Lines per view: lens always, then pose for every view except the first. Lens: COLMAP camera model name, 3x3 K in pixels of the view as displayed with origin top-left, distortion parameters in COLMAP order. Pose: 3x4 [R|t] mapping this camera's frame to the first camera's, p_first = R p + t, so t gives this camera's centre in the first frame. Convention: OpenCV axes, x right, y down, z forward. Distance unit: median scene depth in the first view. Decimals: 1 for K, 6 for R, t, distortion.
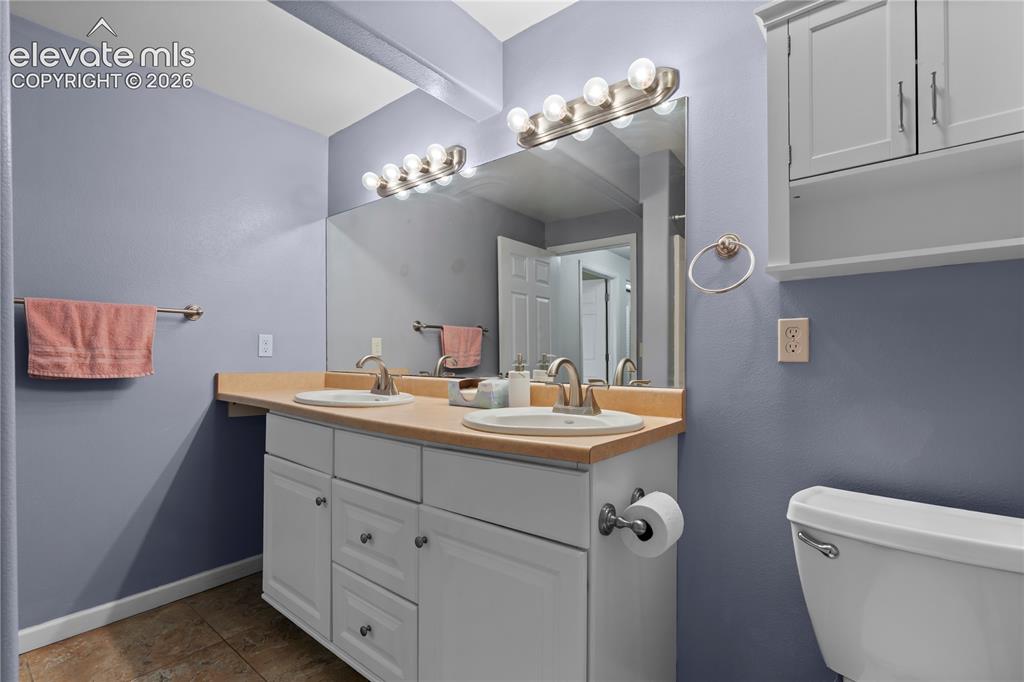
lens RADIAL K [[471.9, 0, 511.1], [0, 471.9, 341.1], [0, 0, 1]] dist [0.001448, 0.000887]
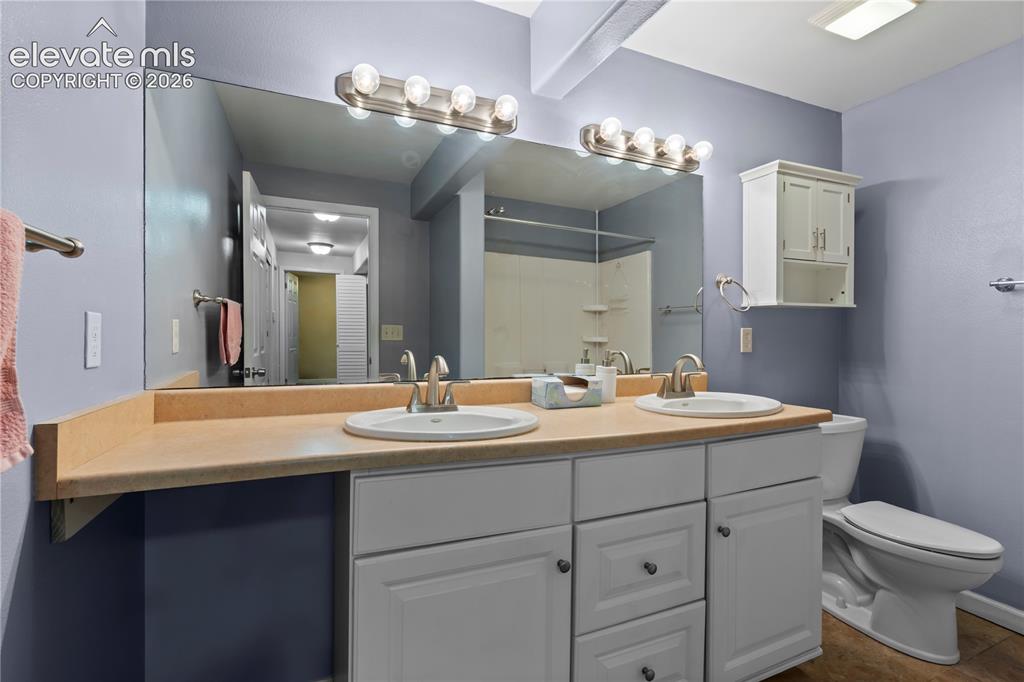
lens RADIAL K [[422.7, 0, 511.4], [0, 422.7, 345.2], [0, 0, 1]] dist [-0.001210, 0.000125]
pose [[0.496348, -0.004988, 0.868109, -0.923054], [-0.011910, 0.999850, 0.012555, 0.004377], [-0.868042, -0.016571, 0.496214, 0.710801]]
